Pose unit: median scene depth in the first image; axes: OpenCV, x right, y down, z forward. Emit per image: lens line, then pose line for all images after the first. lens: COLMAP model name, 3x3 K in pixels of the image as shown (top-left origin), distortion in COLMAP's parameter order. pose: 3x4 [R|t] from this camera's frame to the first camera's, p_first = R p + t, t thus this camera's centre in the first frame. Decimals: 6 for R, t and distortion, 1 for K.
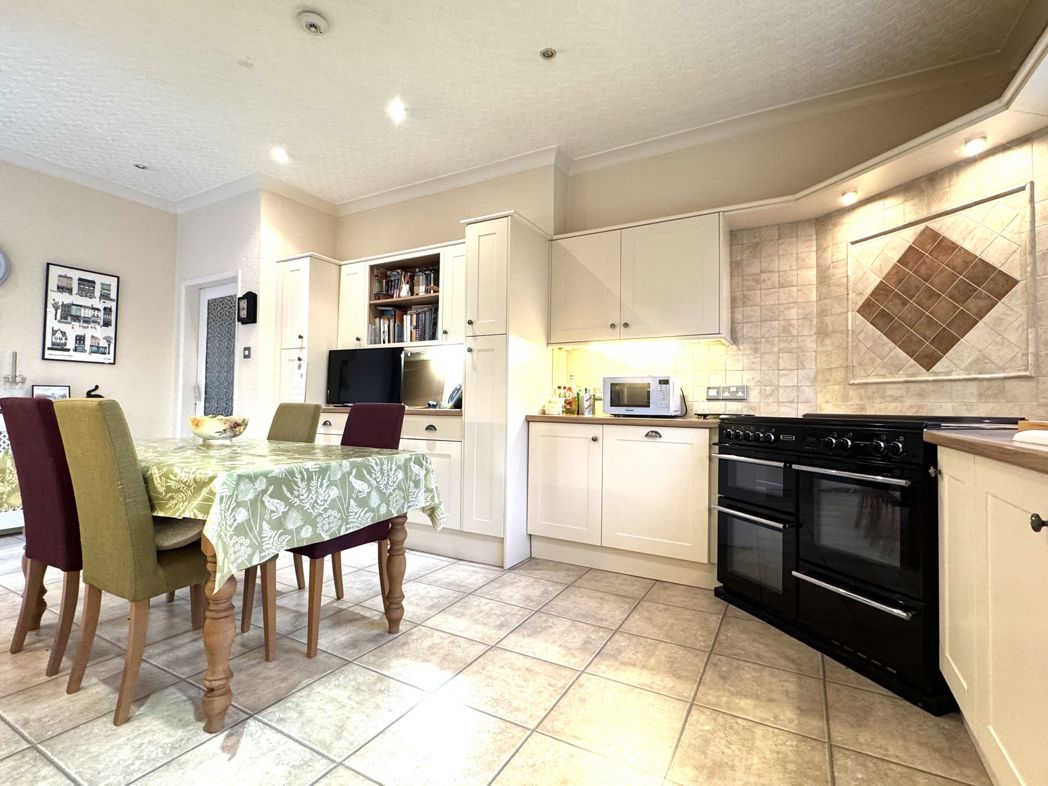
lens RADIAL K [[500.9, 0, 527.6], [0, 500.9, 391.6], [0, 0, 1]] dist [-0.000539, 0.000039]
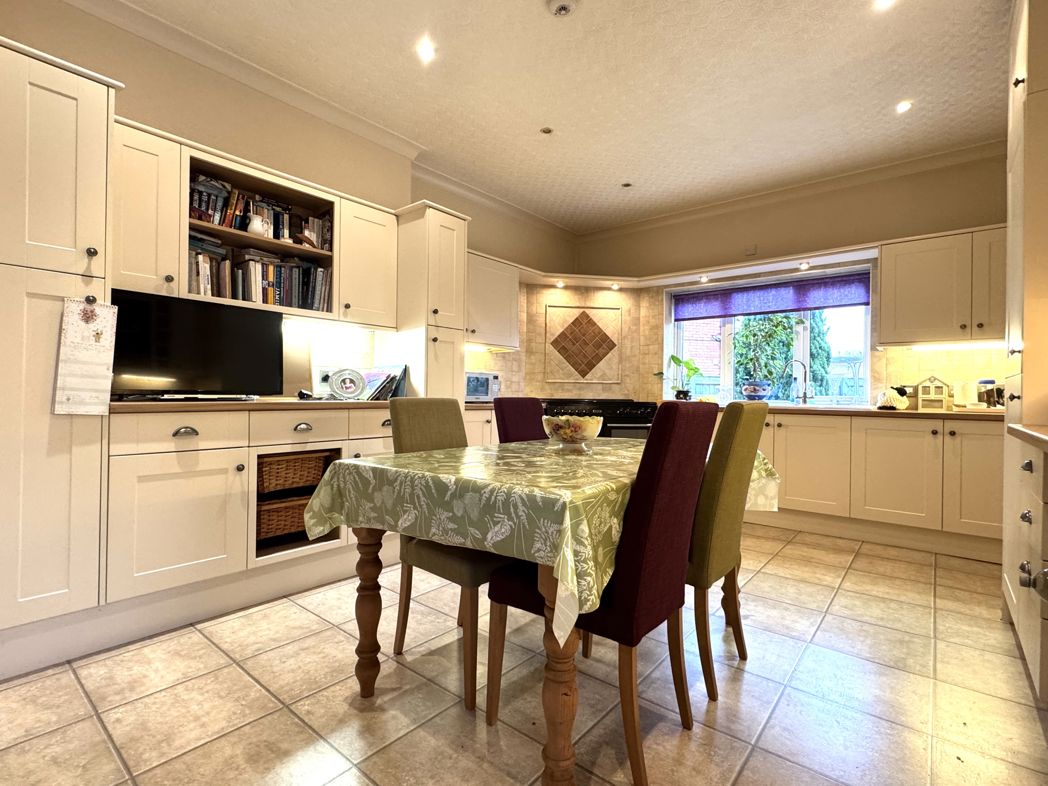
lens RADIAL K [[500.9, 0, 523.7], [0, 500.9, 393.9], [0, 0, 1]] dist [-0.000539, 0.000039]
pose [[0.188152, -0.009569, 0.982093, -1.131061], [-0.035979, 0.999214, 0.016629, 0.000543], [-0.981481, -0.038464, 0.187660, 0.694439]]
